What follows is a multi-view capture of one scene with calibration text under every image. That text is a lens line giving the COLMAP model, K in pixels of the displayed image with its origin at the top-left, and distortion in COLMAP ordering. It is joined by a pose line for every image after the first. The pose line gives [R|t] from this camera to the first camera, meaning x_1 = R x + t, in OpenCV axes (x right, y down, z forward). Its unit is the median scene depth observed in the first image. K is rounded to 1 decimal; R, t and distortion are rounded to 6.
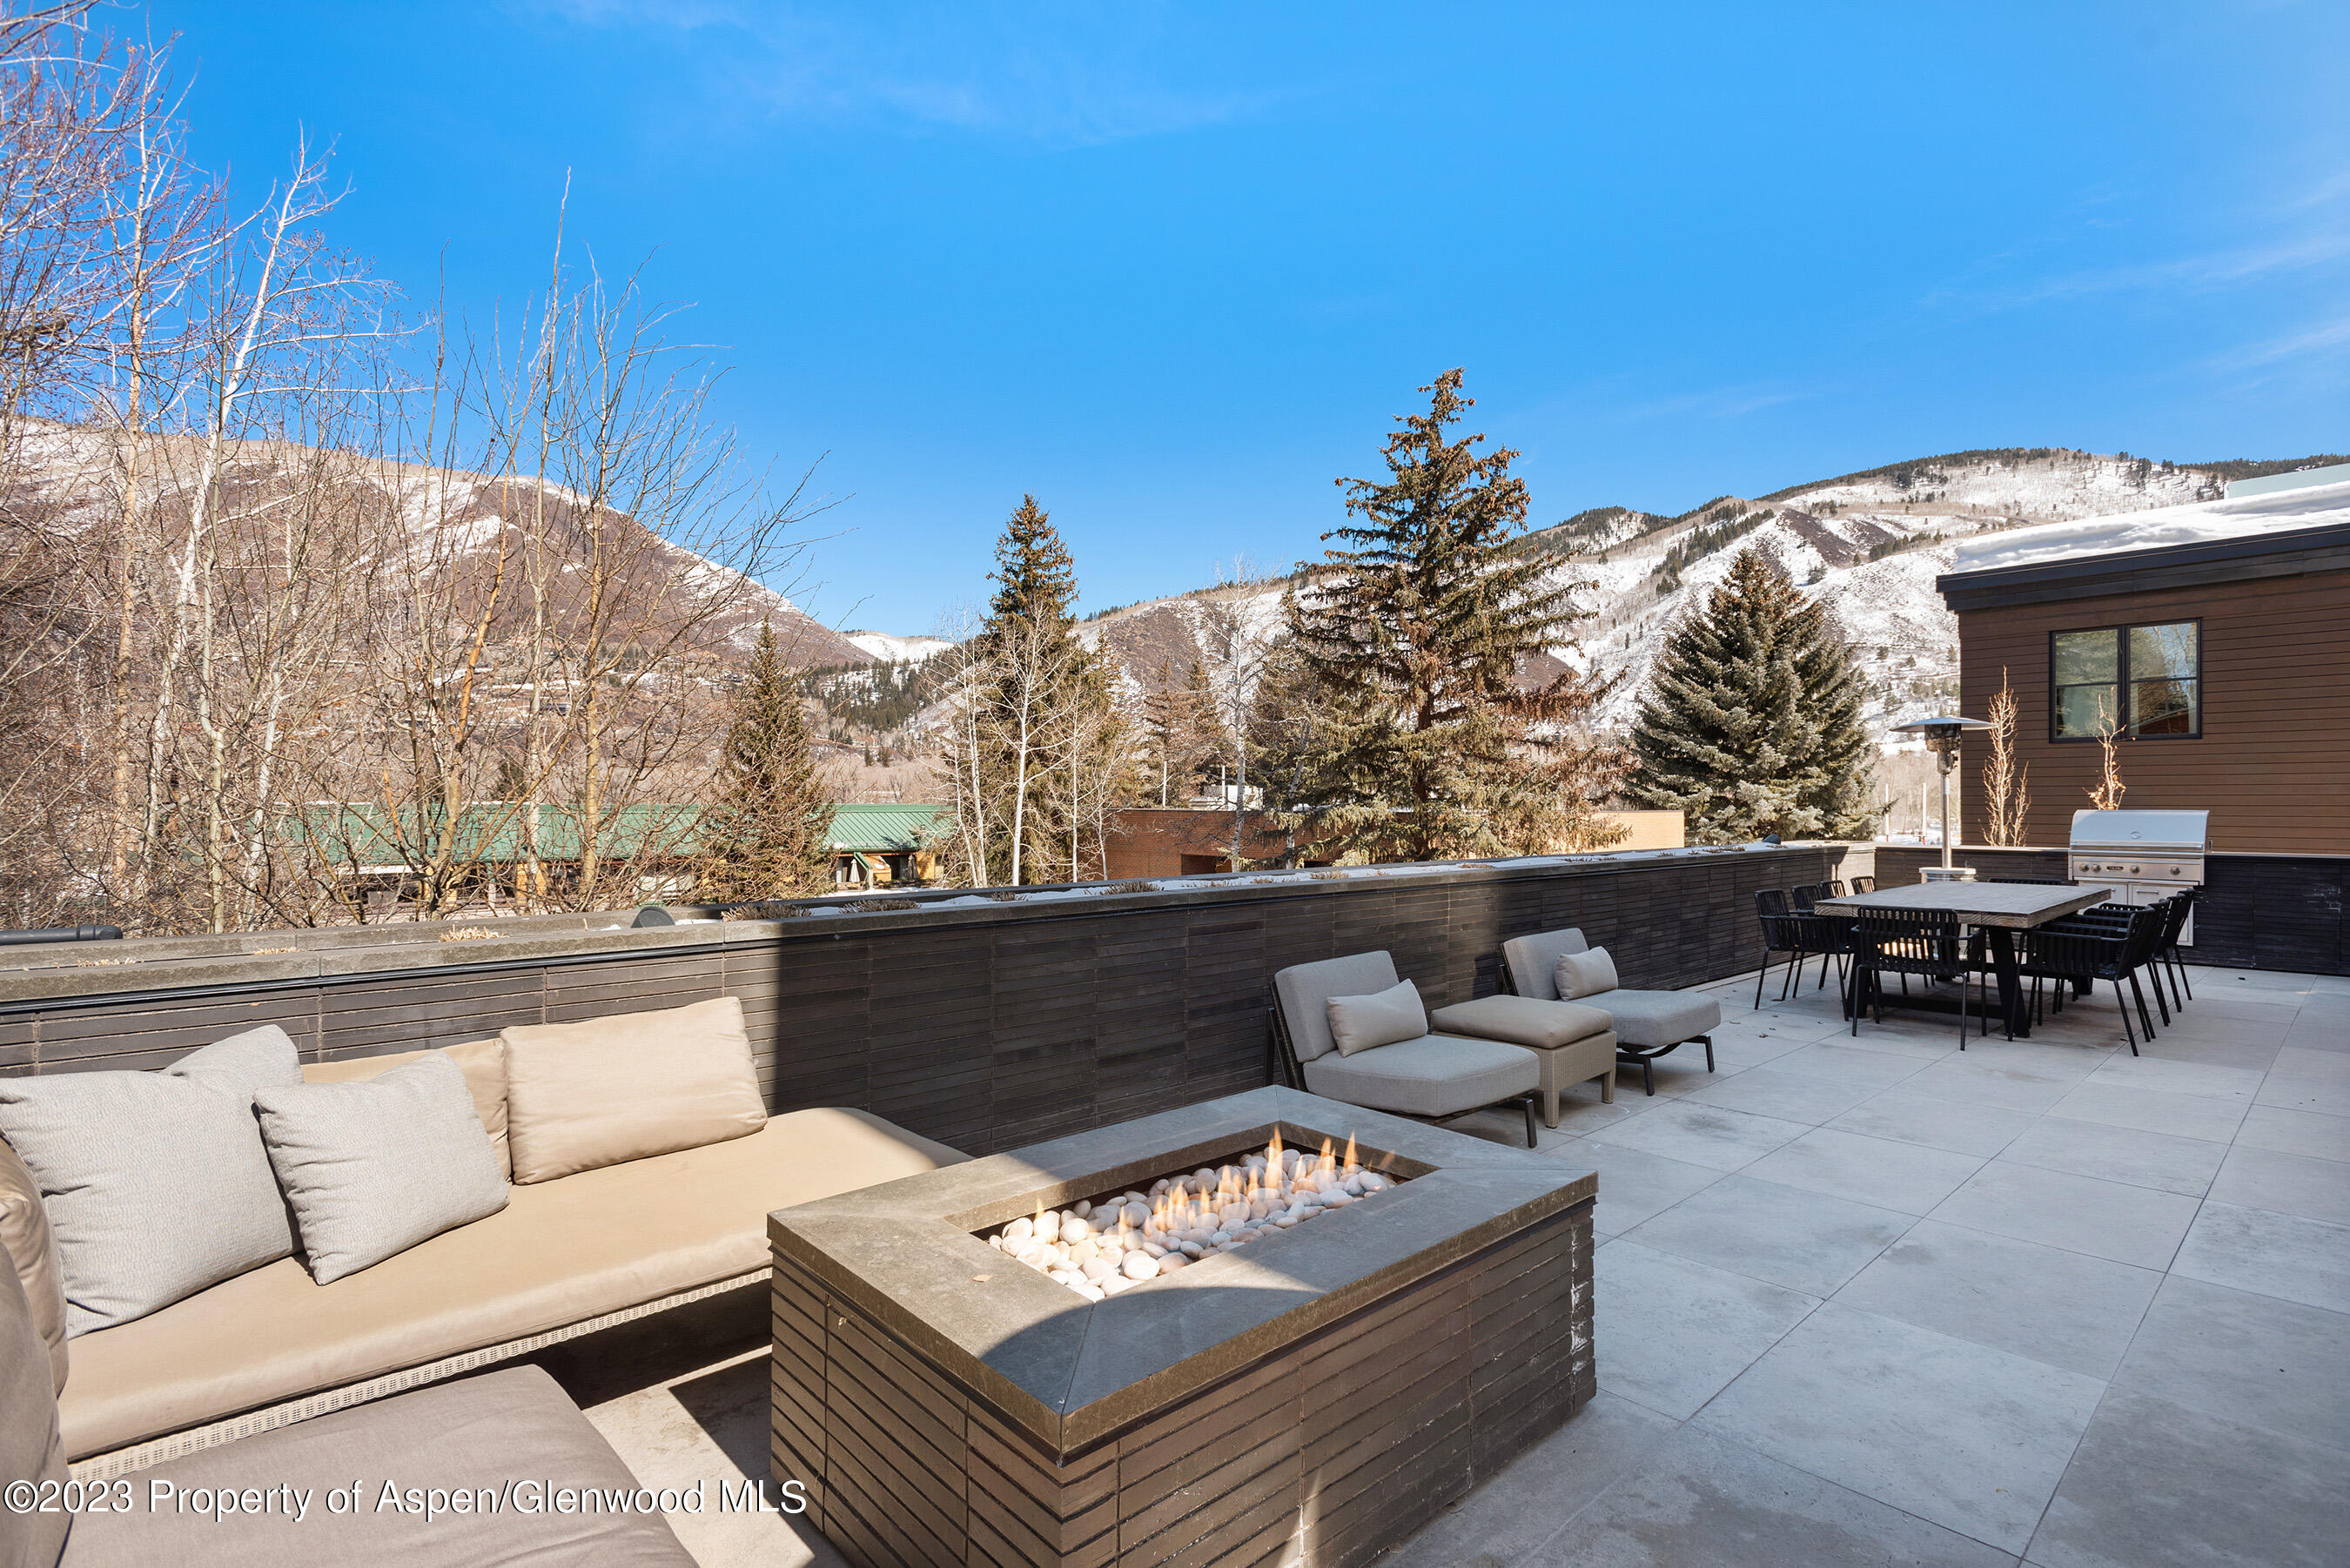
lens RADIAL K [[1115.9, 0, 1190.8], [0, 1115.9, 813.5], [0, 0, 1]] dist [0.014158, -0.001050]
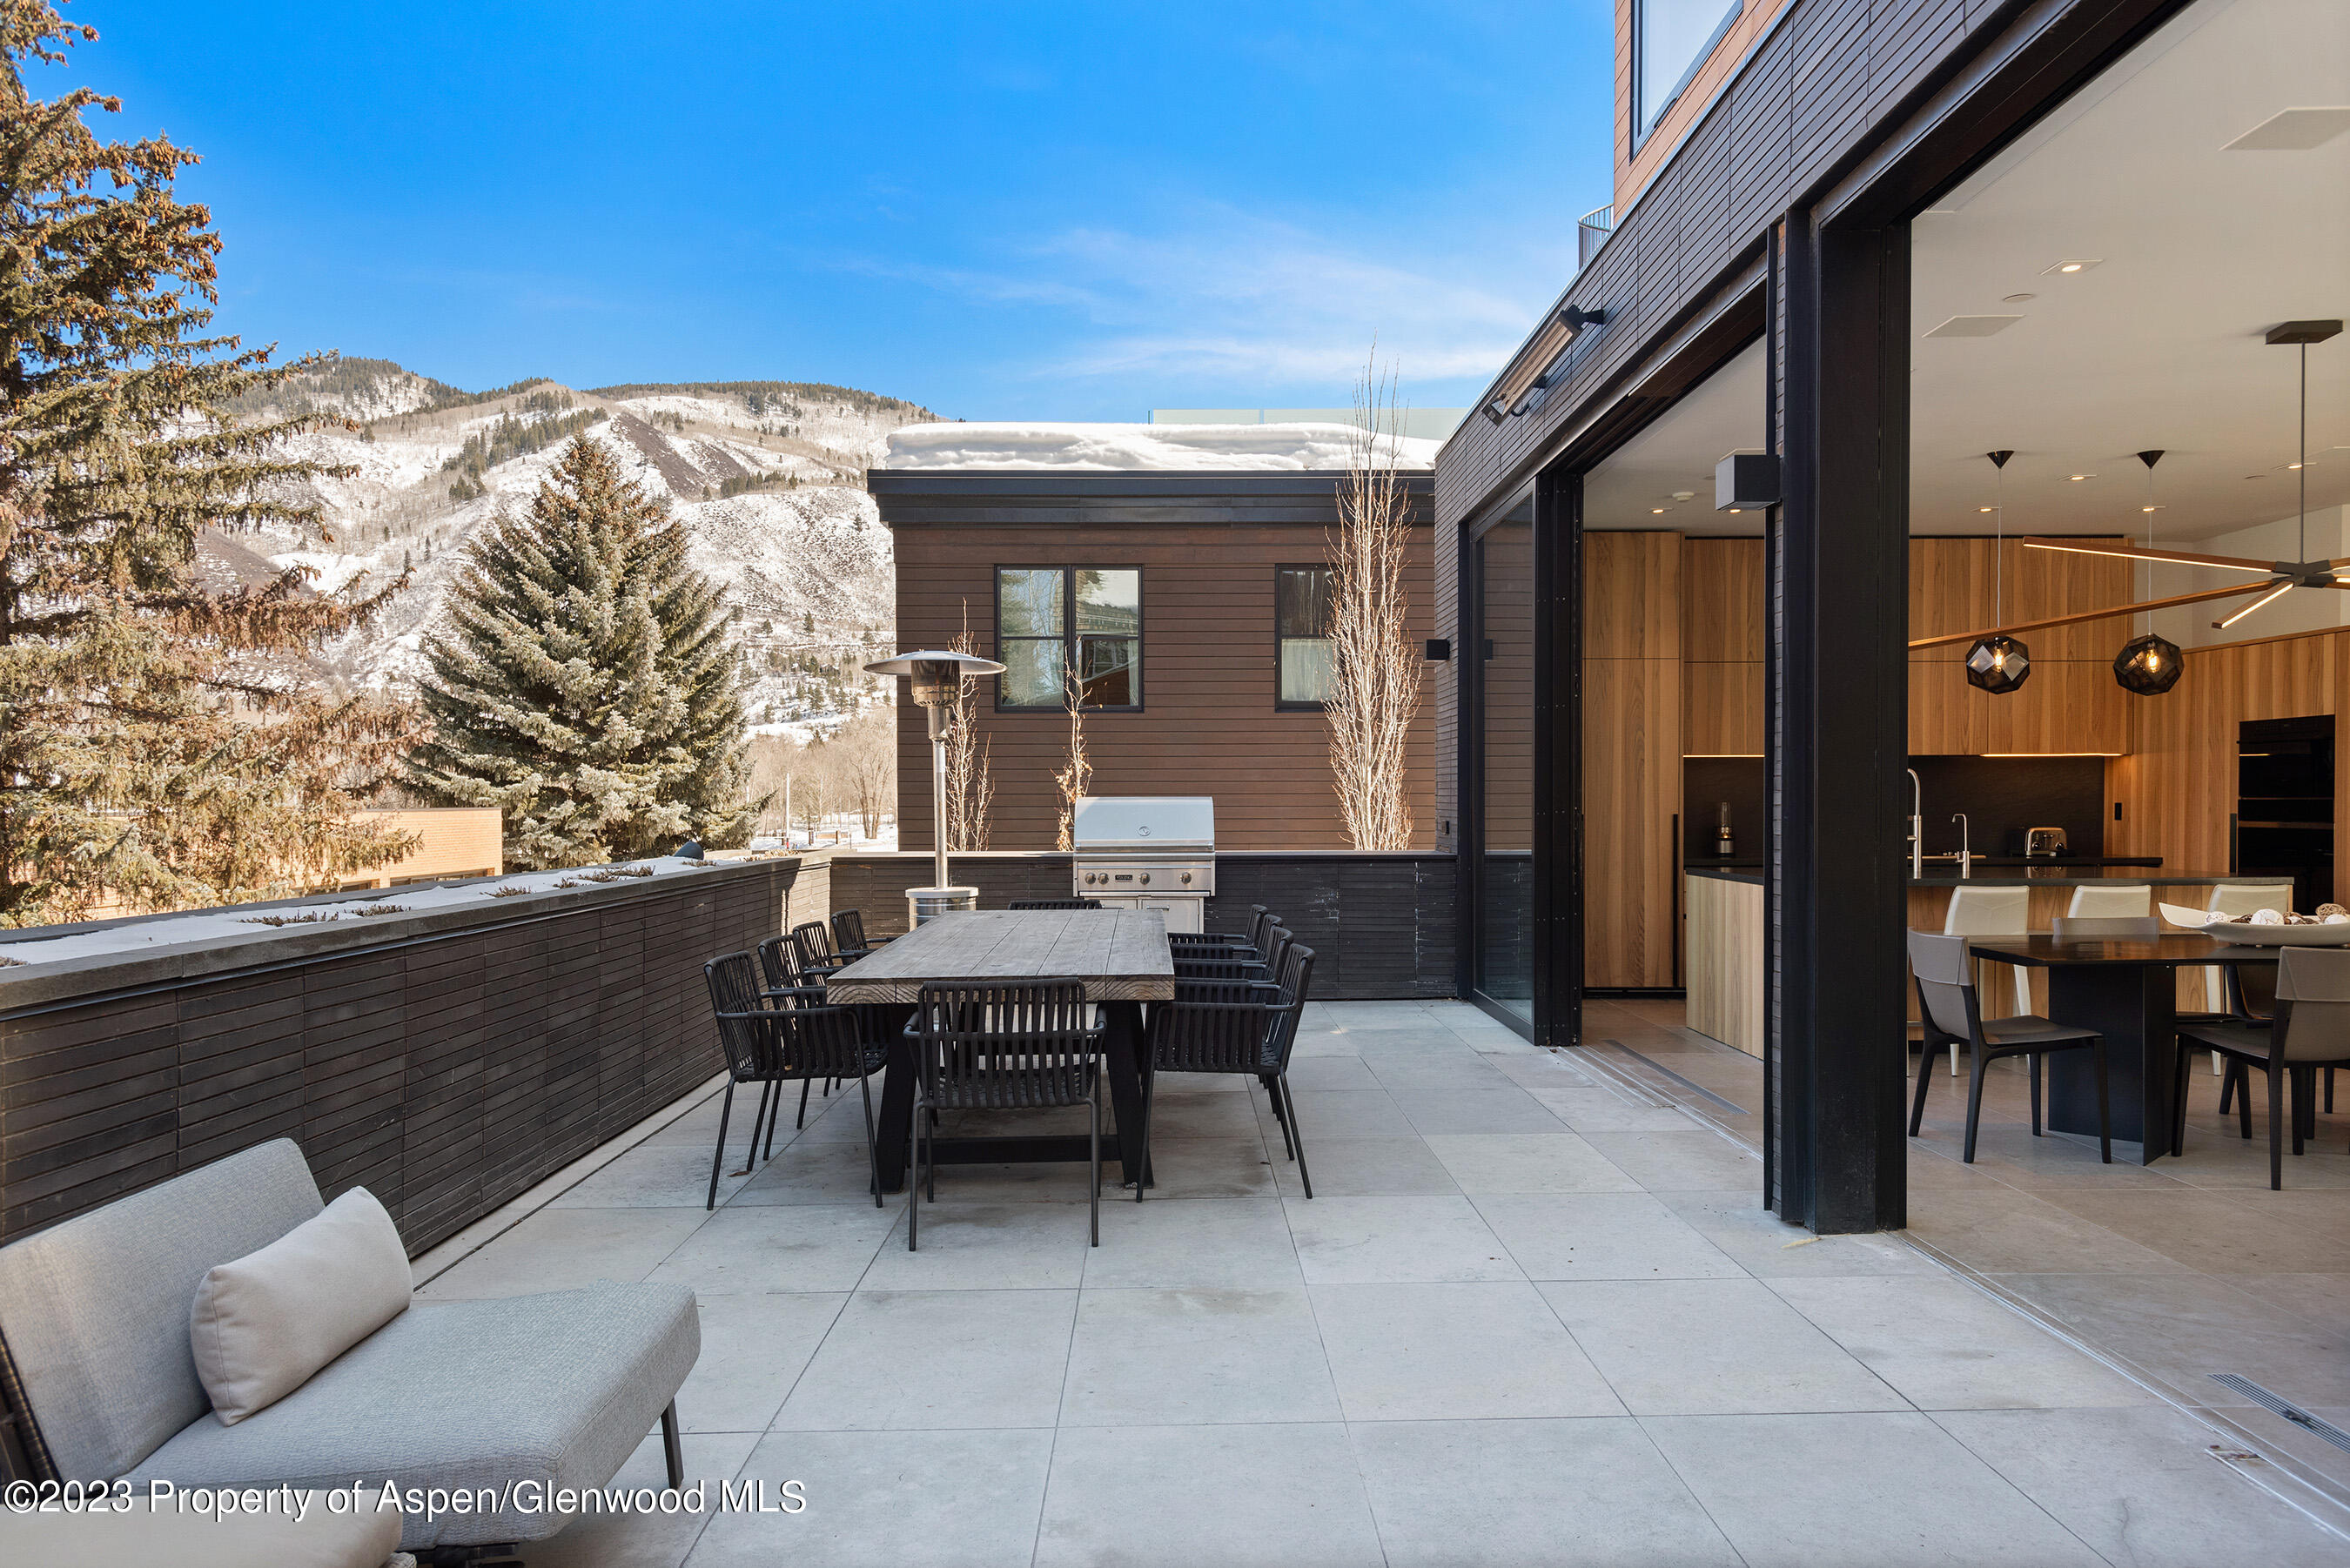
lens RADIAL K [[1541.2, 0, 1192.2], [0, 1541.2, 810.5], [0, 0, 1]] dist [0.018261, -0.005717]
pose [[0.667348, -0.008642, 0.744696, 0.045517], [0.010280, 0.999944, 0.002392, 0.001454], [-0.744675, 0.006059, 0.667400, 0.121634]]
